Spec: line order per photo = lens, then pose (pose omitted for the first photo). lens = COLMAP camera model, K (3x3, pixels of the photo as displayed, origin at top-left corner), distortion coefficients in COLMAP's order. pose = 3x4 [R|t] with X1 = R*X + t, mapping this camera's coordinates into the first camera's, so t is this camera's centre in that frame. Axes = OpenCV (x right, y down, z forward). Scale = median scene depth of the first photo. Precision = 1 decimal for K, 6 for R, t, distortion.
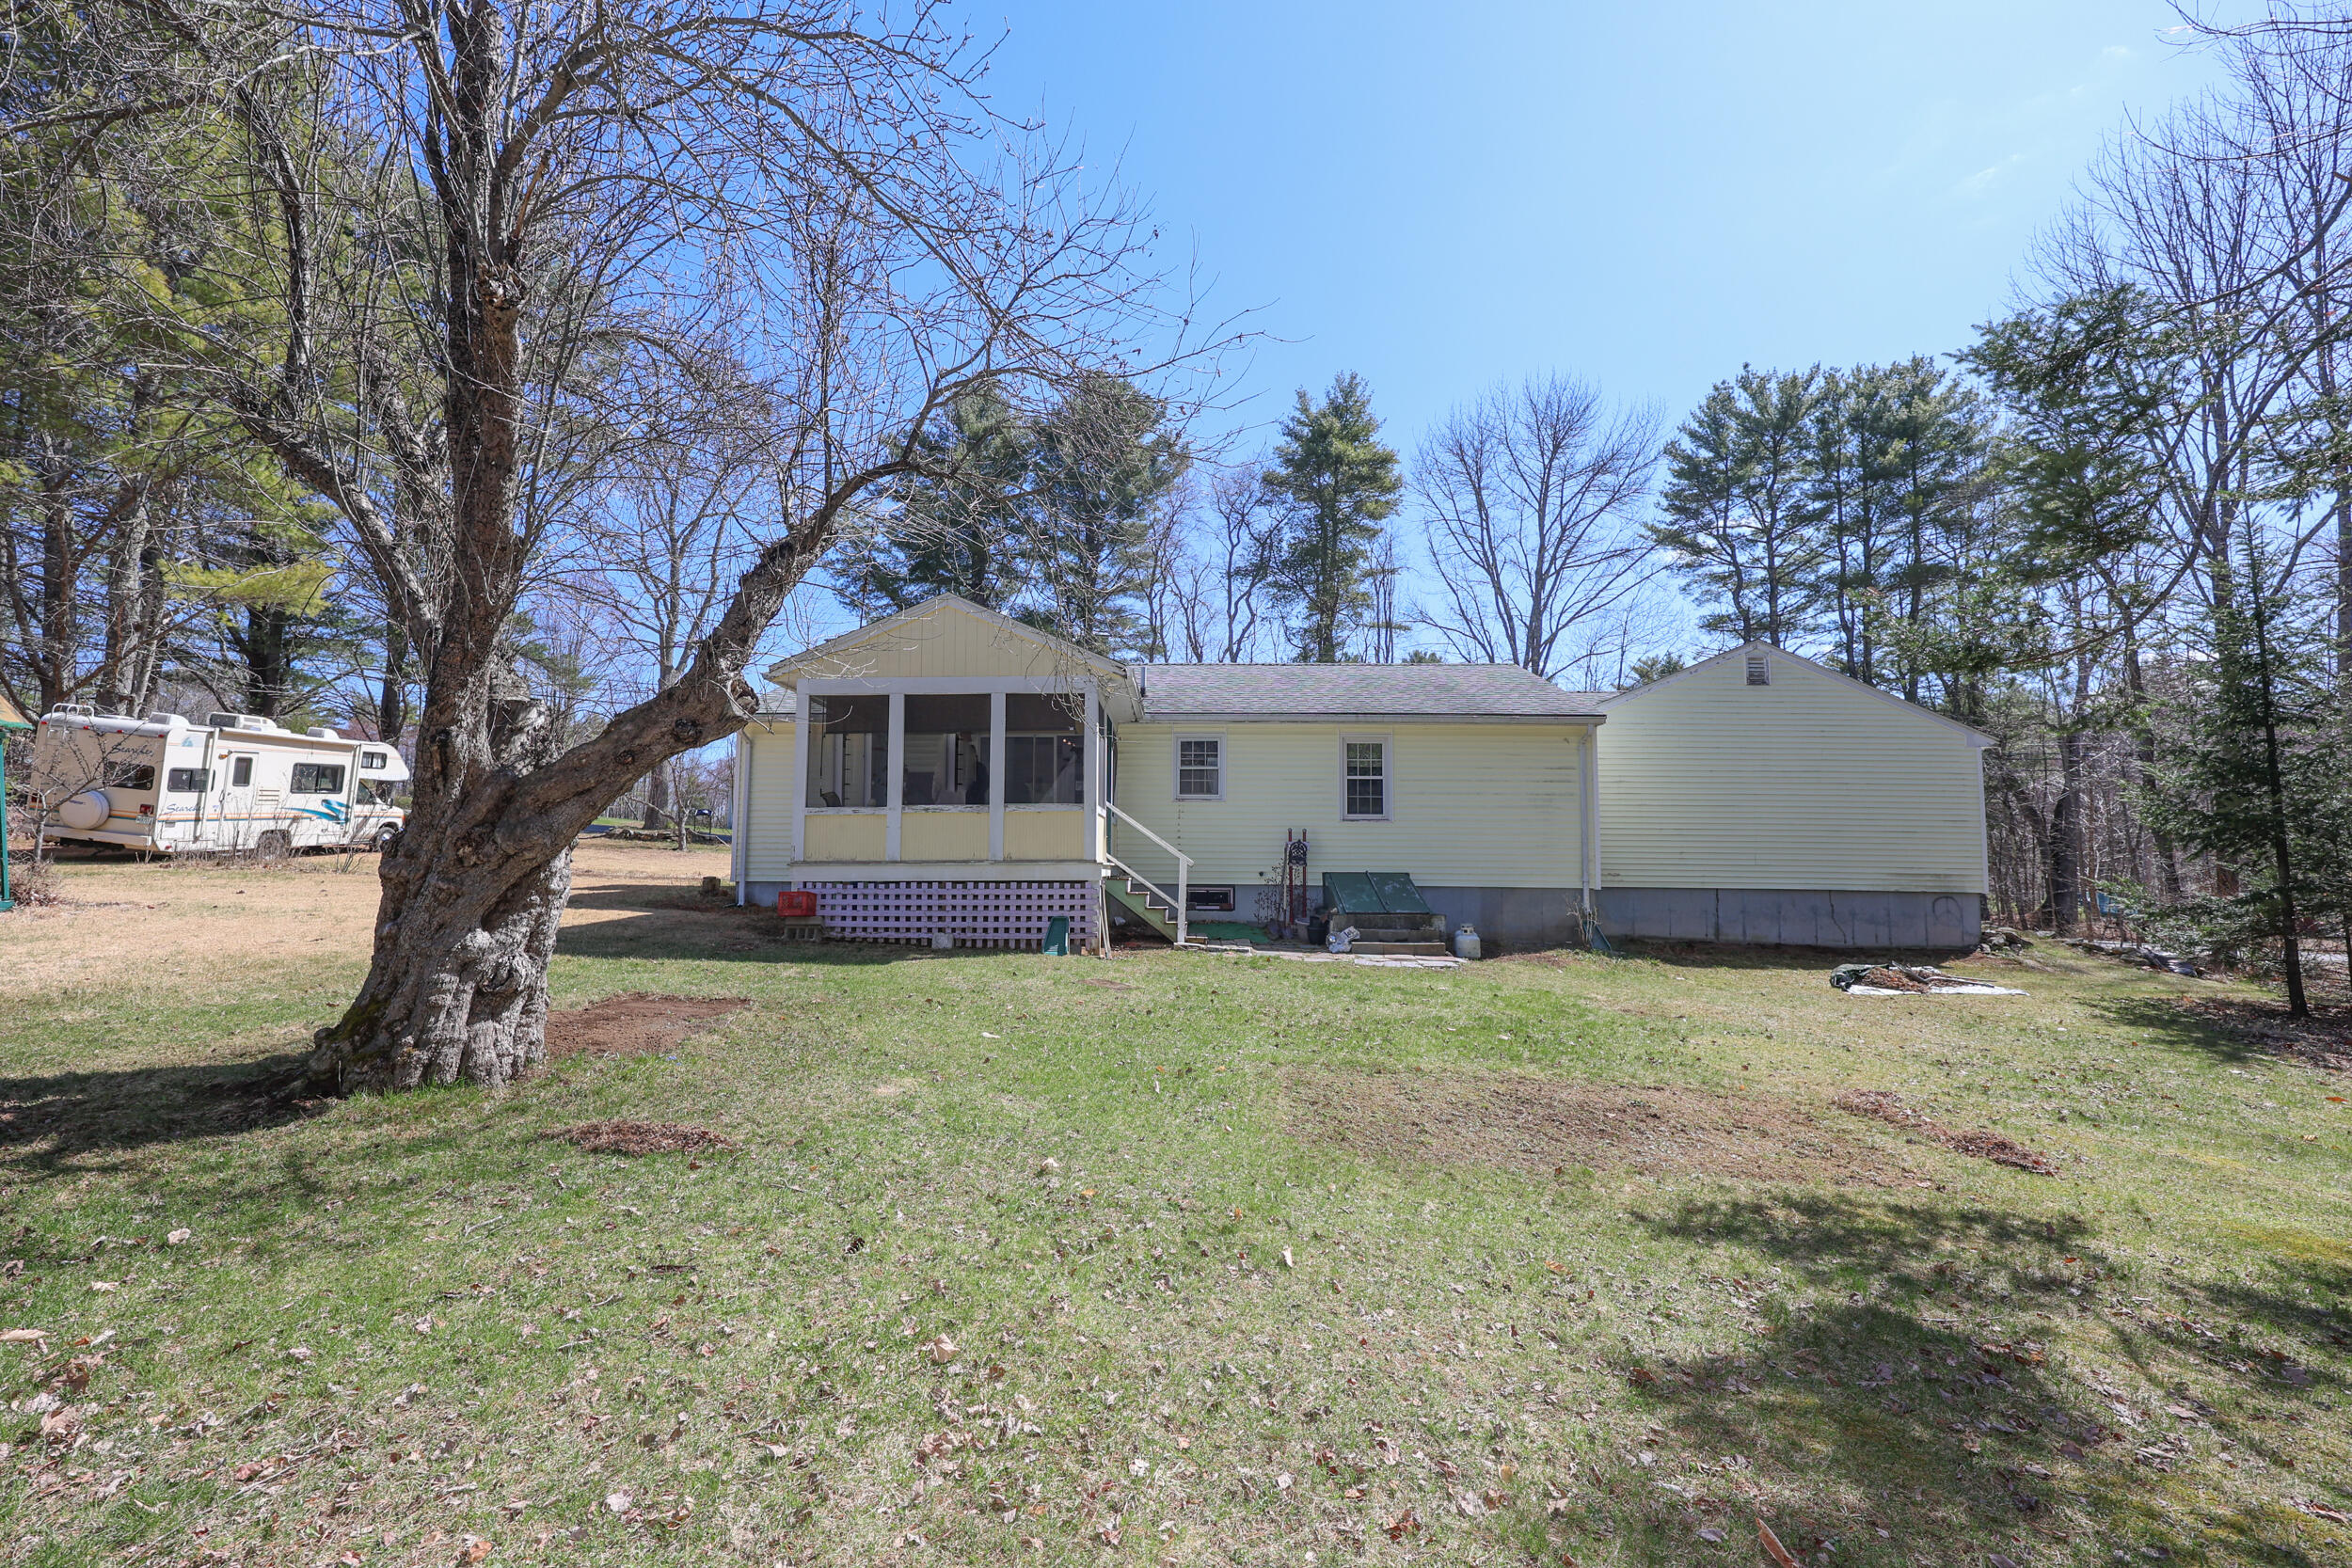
lens RADIAL K [[995.8, 0, 1176.0], [0, 995.8, 784.0], [0, 0, 1]] dist [-0.003725, -0.000002]
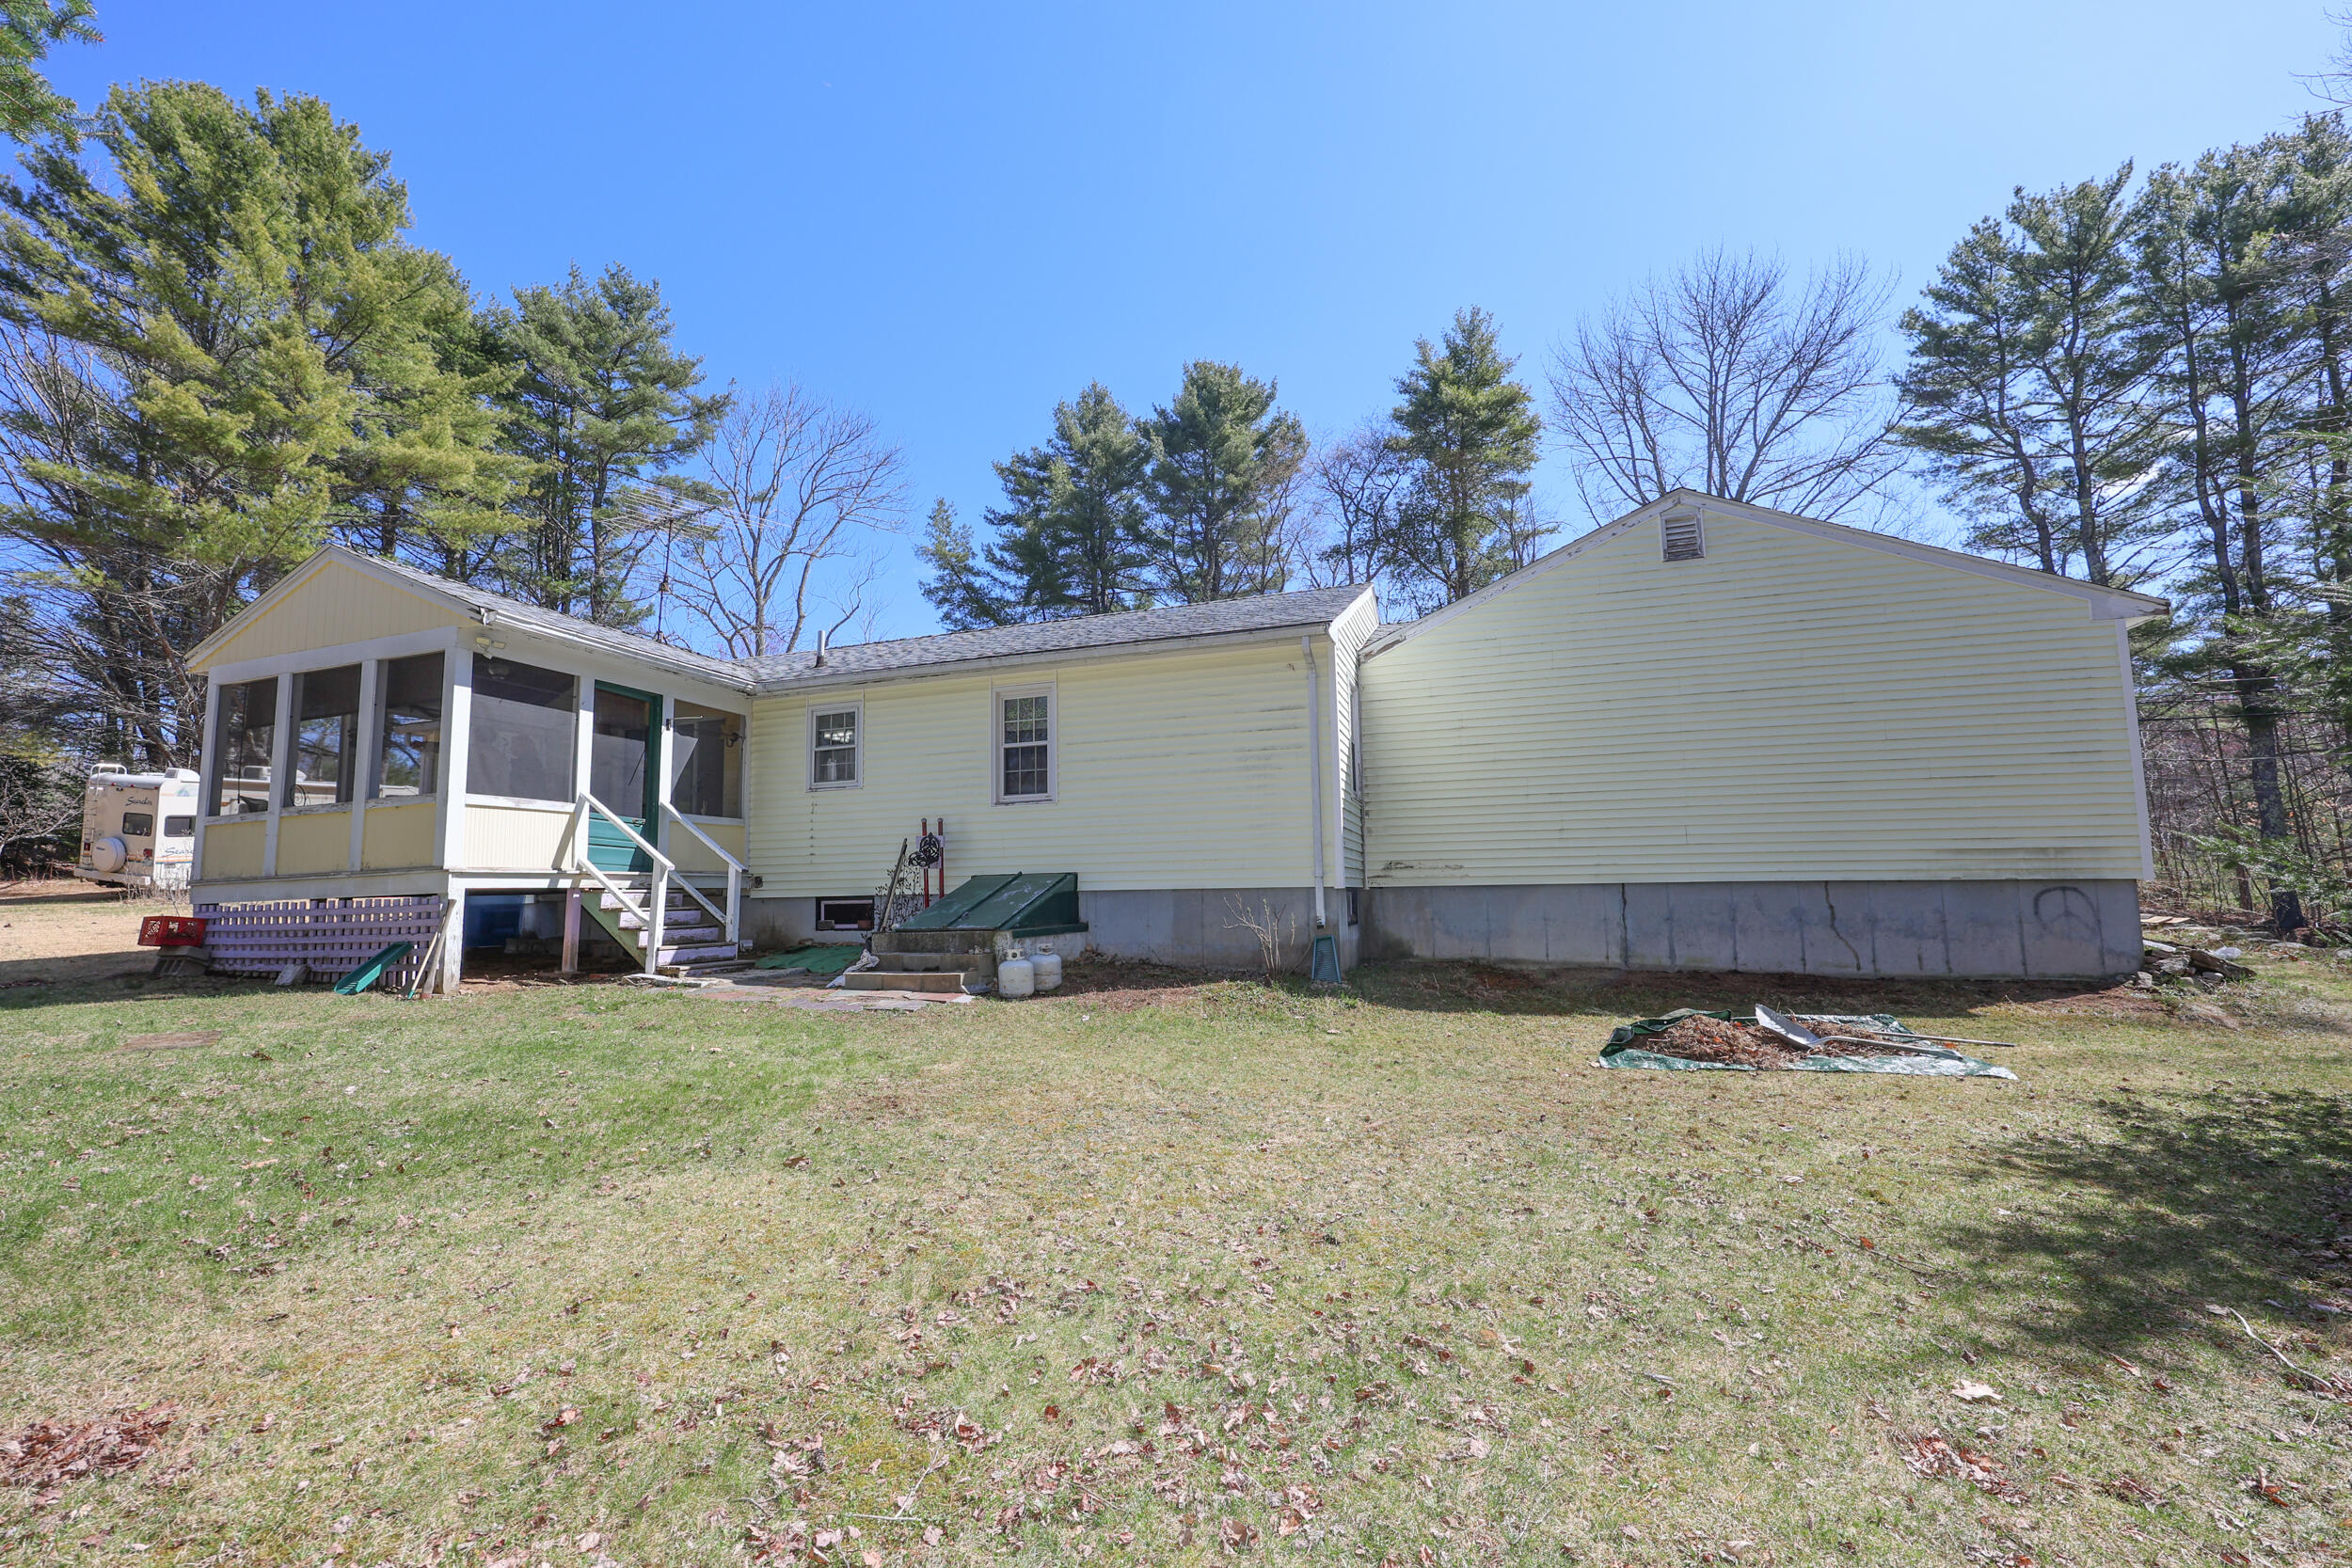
lens RADIAL K [[971.5, 0, 1168.3], [0, 971.5, 798.8], [0, 0, 1]] dist [0.000393, -0.000270]
pose [[0.953750, -0.053632, -0.295777, 0.154779], [0.051632, 0.998560, -0.014575, 0.015272], [0.296133, -0.001370, 0.955146, 0.109699]]
